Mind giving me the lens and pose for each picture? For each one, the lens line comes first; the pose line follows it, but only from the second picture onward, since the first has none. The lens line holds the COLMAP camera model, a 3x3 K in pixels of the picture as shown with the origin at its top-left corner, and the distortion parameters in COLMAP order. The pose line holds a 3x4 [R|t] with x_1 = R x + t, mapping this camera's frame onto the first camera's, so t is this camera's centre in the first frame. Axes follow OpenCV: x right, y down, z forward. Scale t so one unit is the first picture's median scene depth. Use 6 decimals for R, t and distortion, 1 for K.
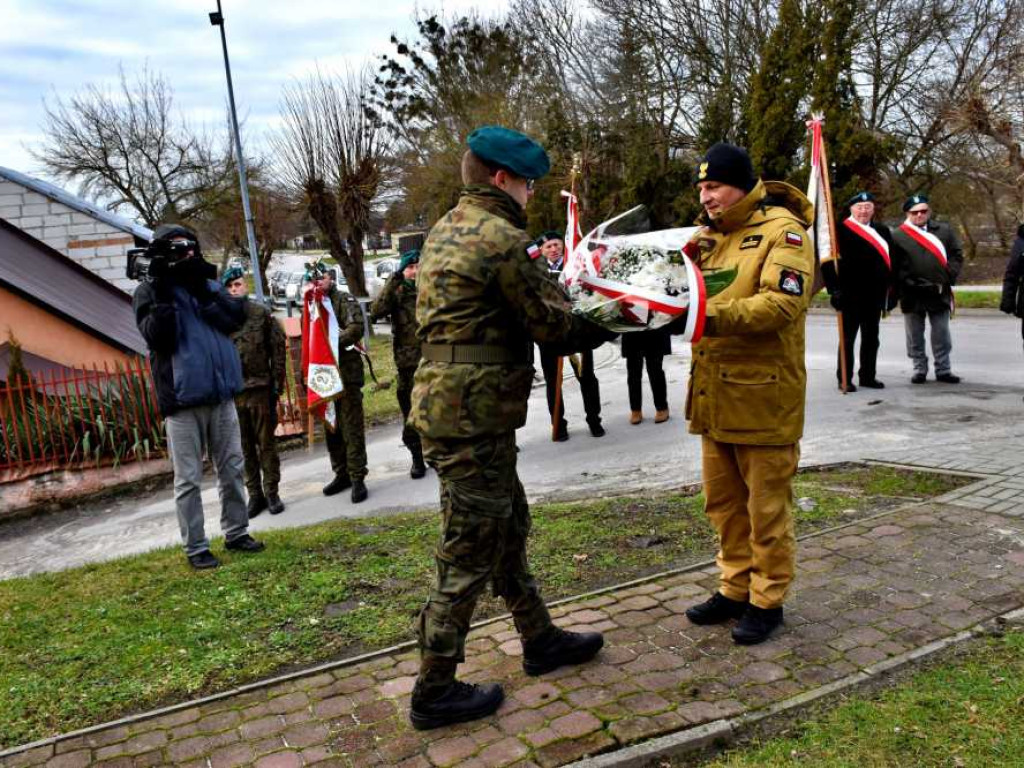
lens RADIAL K [[906.0, 0, 501.8], [0, 906.0, 389.1], [0, 0, 1]] dist [-0.148224, 0.104466]
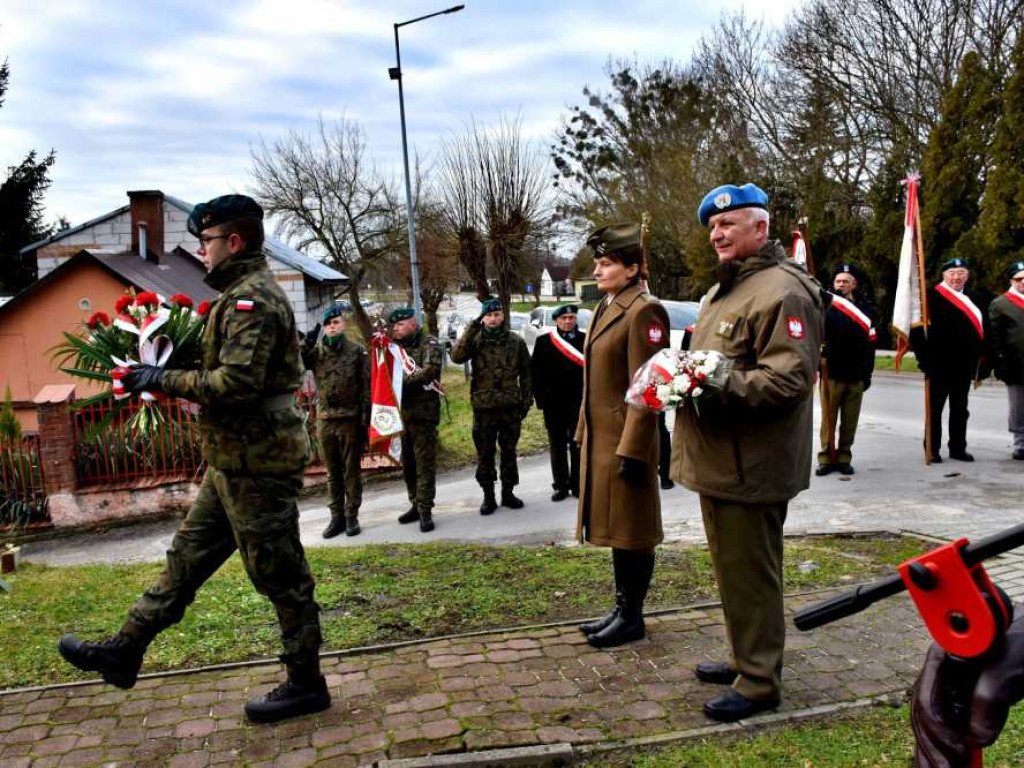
lens RADIAL K [[907.8, 0, 503.1], [0, 907.8, 387.2], [0, 0, 1]] dist [-0.148798, 0.108492]
pose [[0.978444, 0.058701, -0.197995, 0.032054], [-0.069566, 0.996404, -0.048370, 0.000045], [0.194444, 0.061101, 0.979009, -0.009061]]
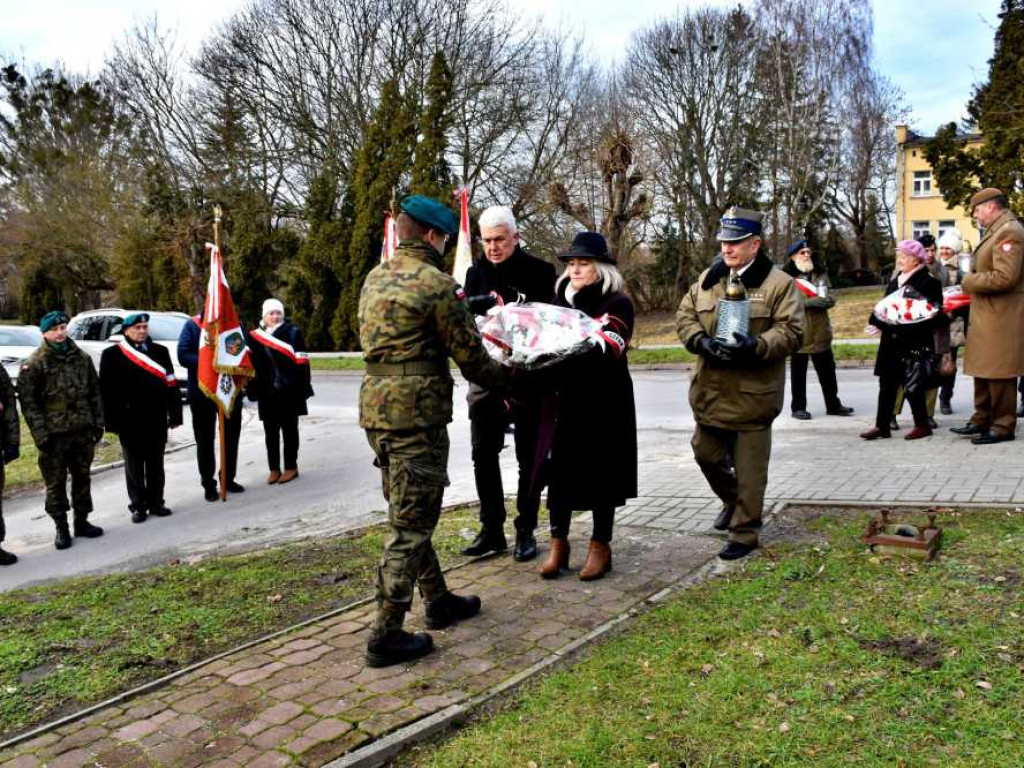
lens RADIAL K [[906.0, 0, 501.8], [0, 906.0, 389.1], [0, 0, 1]] dist [-0.148224, 0.104466]
pose [[0.905790, -0.021294, 0.423192, -0.015685], [0.053190, 0.996550, -0.063704, 0.003703], [-0.420376, 0.080212, 0.903798, -0.009531]]
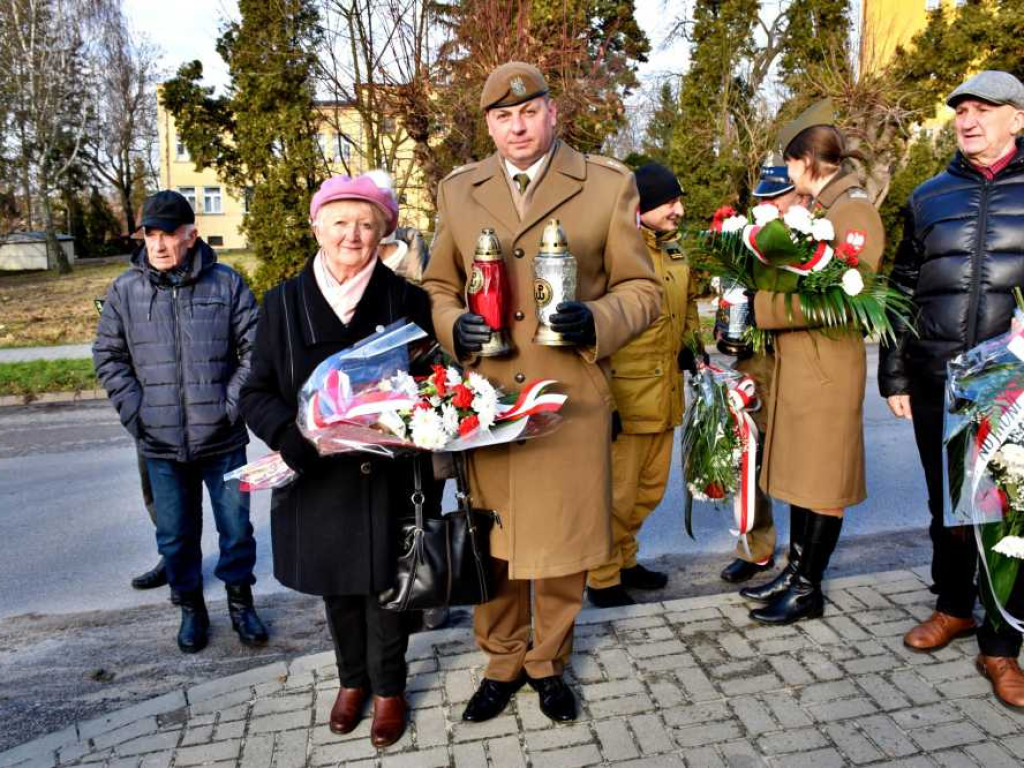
lens RADIAL K [[914.2, 0, 504.4], [0, 914.2, 387.4], [0, 0, 1]] dist [-0.149114, 0.114974]
pose [[0.355686, -0.102802, 0.928935, 0.122057], [0.147551, 0.987644, 0.052802, -0.028154], [-0.922885, 0.118284, 0.366459, 0.080476]]
